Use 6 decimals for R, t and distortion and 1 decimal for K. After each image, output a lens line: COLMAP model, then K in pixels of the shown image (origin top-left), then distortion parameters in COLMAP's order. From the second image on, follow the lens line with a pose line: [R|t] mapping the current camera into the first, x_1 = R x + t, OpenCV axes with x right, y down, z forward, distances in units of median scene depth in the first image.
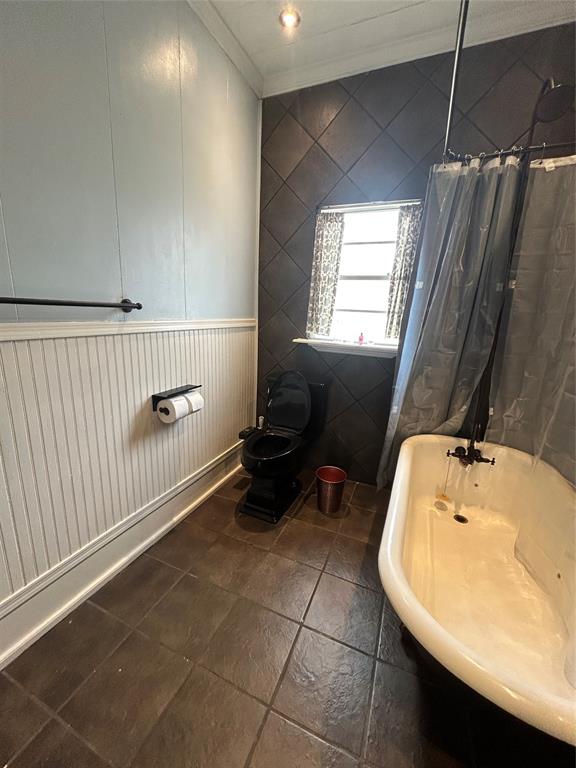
lens RADIAL K [[308.3, 0, 287.0], [0, 308.3, 383.3], [0, 0, 1]] dist [0.000465, -0.000004]
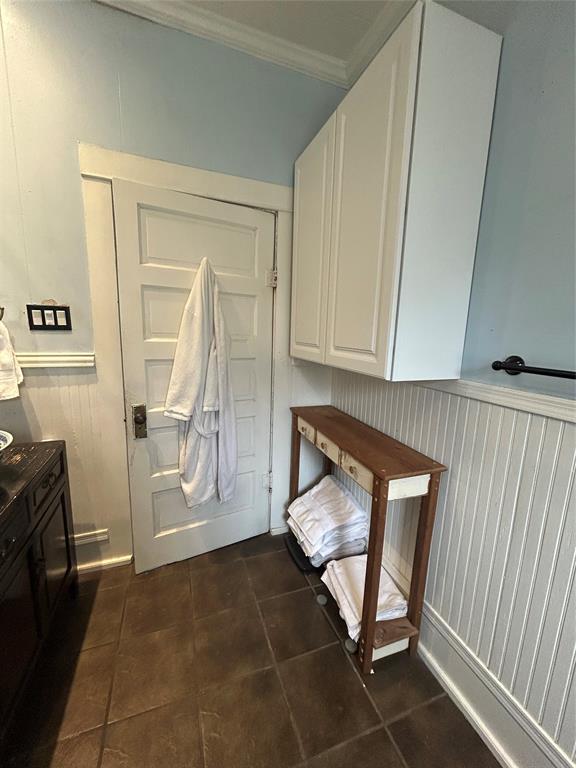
lens RADIAL K [[308.3, 0, 286.3], [0, 308.3, 385.1], [0, 0, 1]] dist [0.000465, -0.000004]
pose [[-0.720788, 0.042326, -0.691862, 0.212913], [-0.232100, 0.925777, 0.298440, -0.303063], [0.653142, 0.375693, -0.657465, 1.045788]]
